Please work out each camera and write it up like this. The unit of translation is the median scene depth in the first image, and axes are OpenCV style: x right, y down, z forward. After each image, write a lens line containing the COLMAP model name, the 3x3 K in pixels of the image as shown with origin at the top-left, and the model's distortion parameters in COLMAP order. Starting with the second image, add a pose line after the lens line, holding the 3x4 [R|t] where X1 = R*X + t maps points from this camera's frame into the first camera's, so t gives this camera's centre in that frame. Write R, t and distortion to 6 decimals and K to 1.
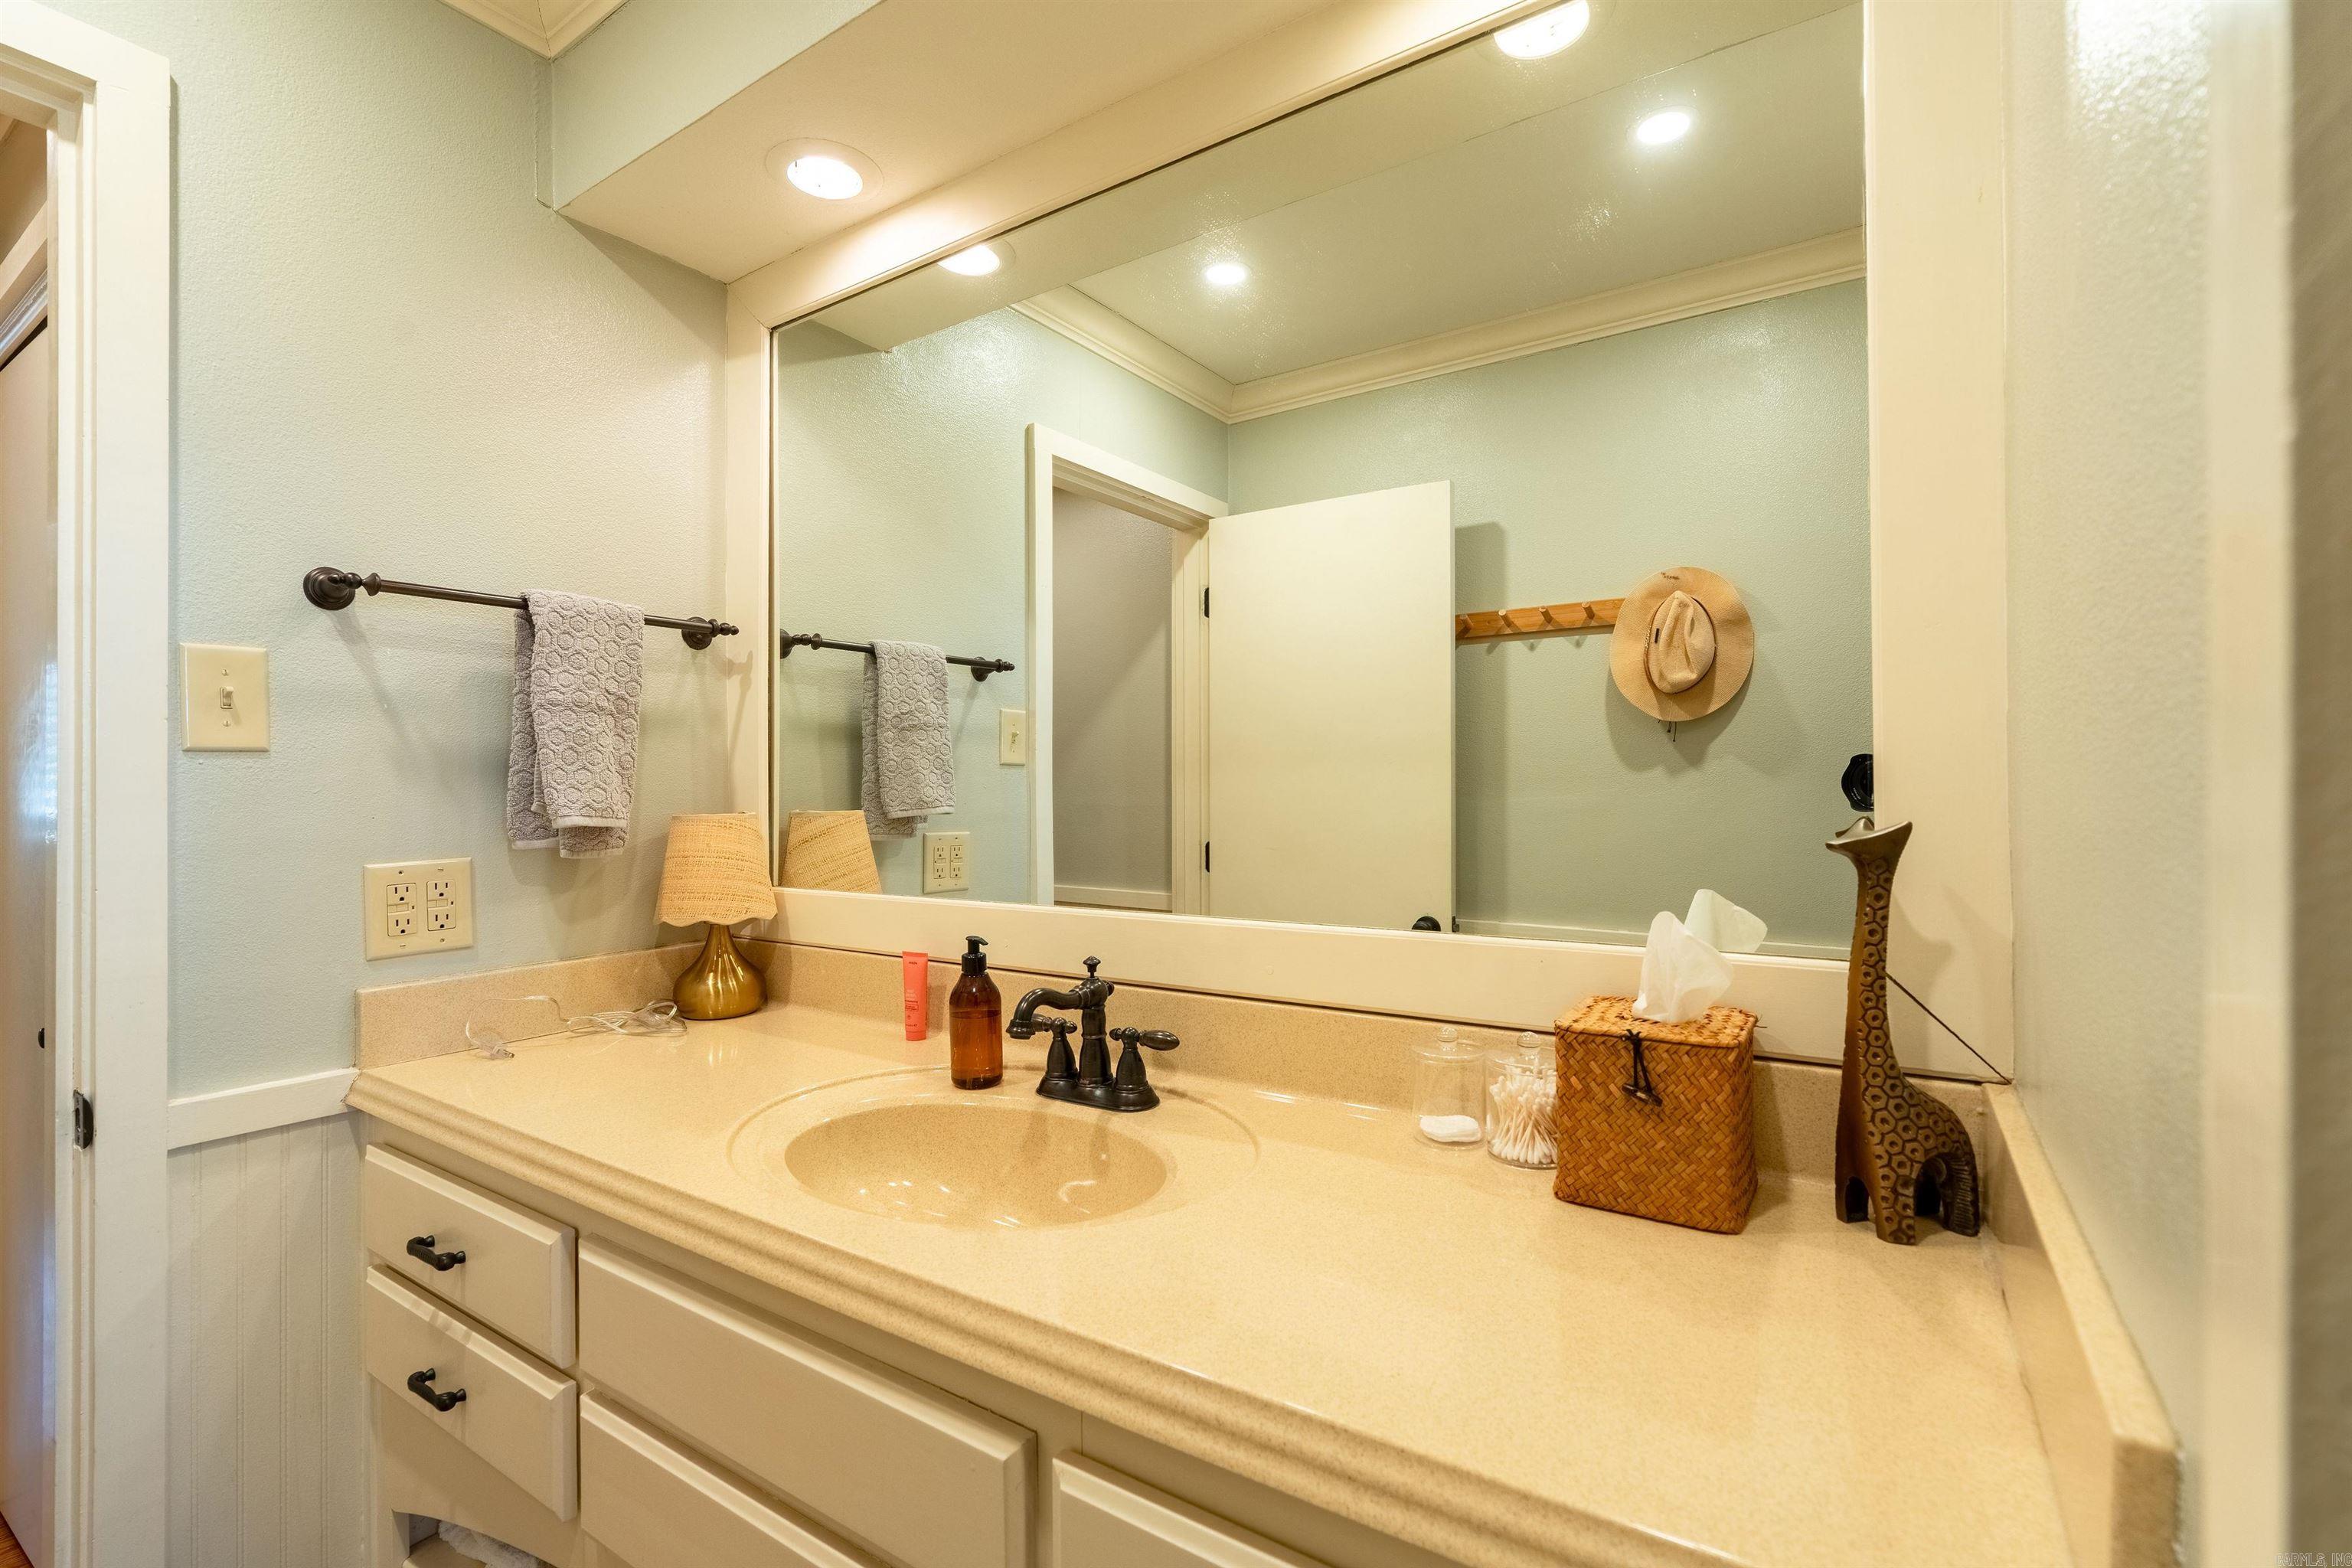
lens RADIAL K [[1058.5, 0, 1166.1], [0, 1058.5, 784.0], [0, 0, 1]] dist [-0.005301, 0.002797]
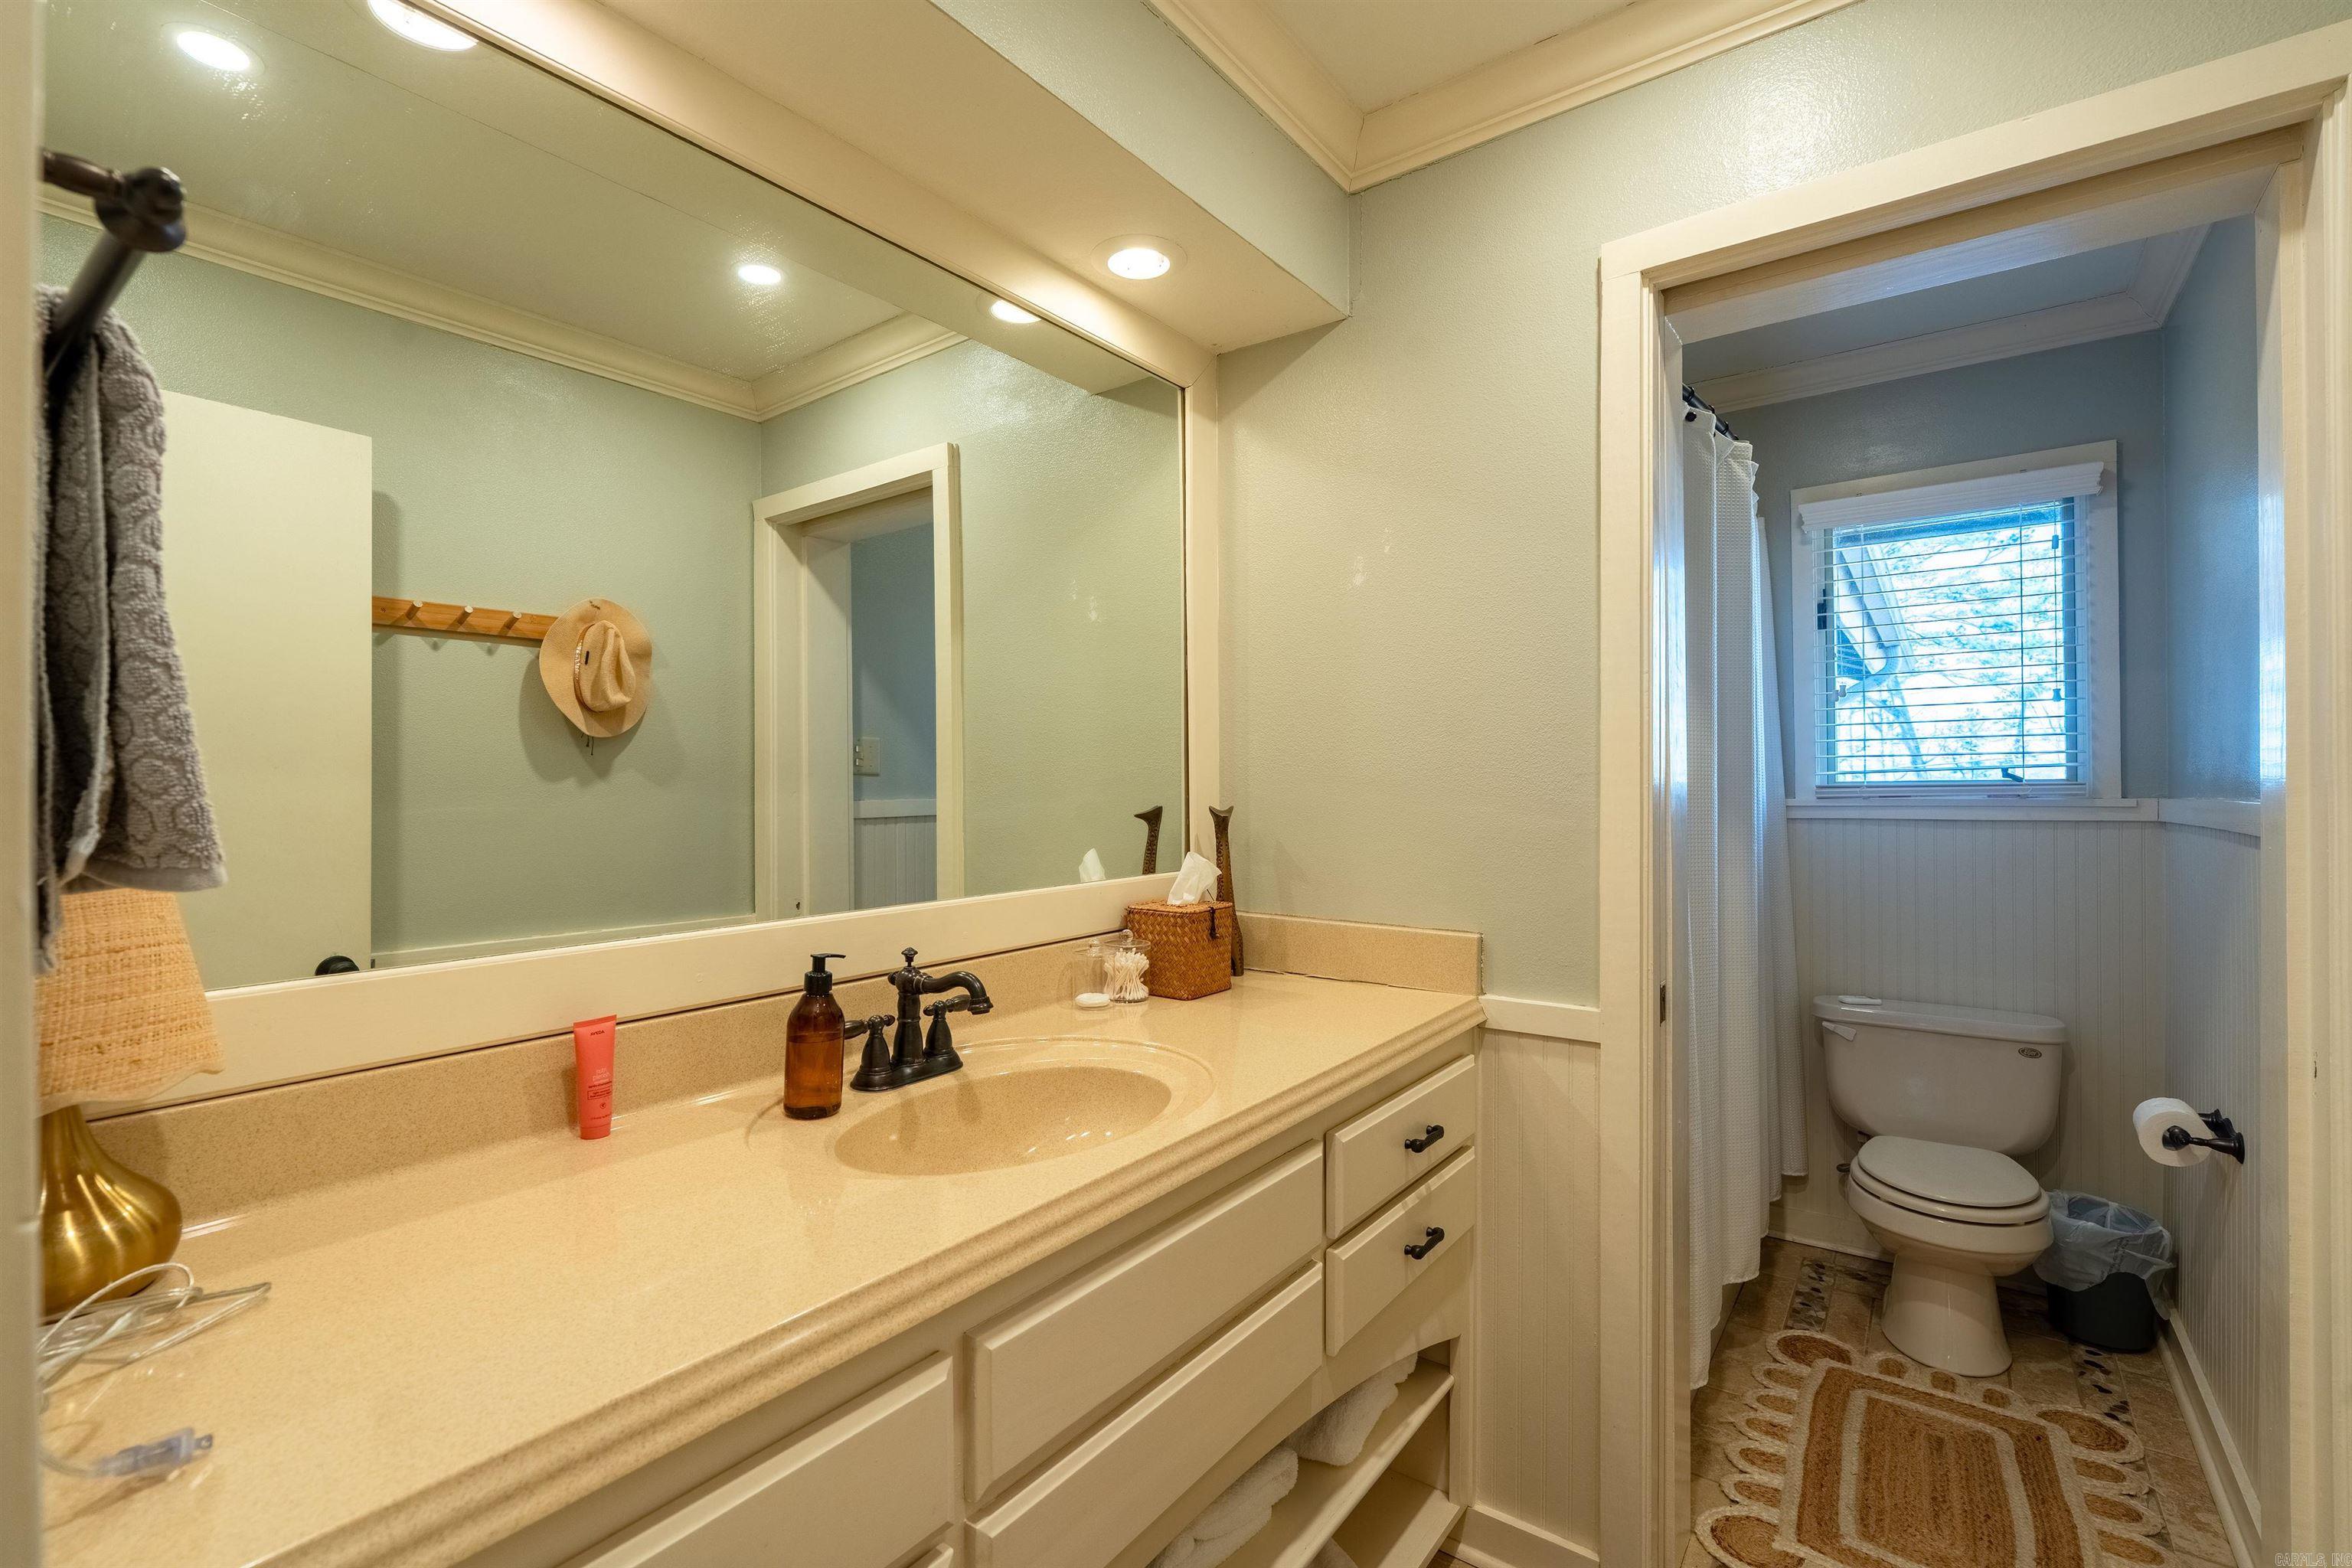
lens RADIAL K [[1058.5, 0, 1166.2], [0, 1058.5, 788.8], [0, 0, 1]] dist [-0.005301, 0.002797]
pose [[0.047795, 0.003319, 0.998852, -1.082272], [0.004230, 0.999985, -0.003525, 0.002069], [-0.998848, 0.004393, 0.047780, 0.635037]]
